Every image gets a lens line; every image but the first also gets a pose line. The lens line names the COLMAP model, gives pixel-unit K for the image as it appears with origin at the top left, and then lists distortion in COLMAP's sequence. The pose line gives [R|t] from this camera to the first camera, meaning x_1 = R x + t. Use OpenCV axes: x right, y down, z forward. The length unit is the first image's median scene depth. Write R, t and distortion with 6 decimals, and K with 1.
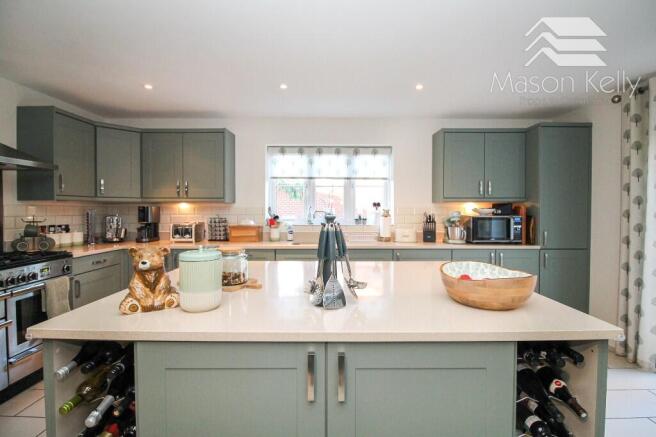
lens RADIAL K [[316.0, 0, 333.3], [0, 316.0, 212.2], [0, 0, 1]] dist [-0.015639, -0.000677]
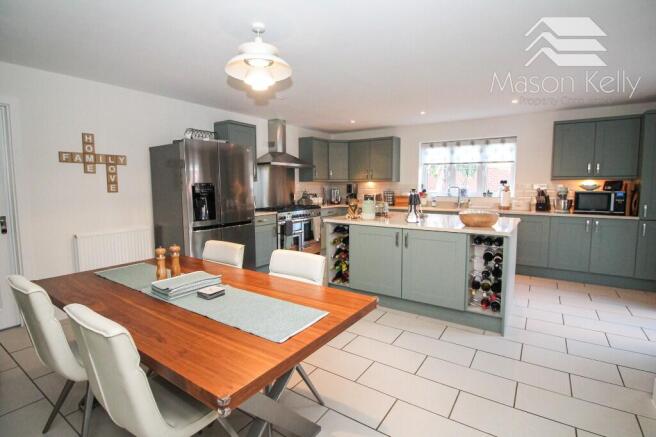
lens RADIAL K [[316.0, 0, 333.3], [0, 316.0, 212.2], [0, 0, 1]] dist [-0.015639, -0.000677]
pose [[0.833330, 0.045859, -0.550870, 0.314342], [-0.002853, 0.996896, 0.078674, 0.000375], [0.552768, -0.063990, 0.830875, -0.551465]]
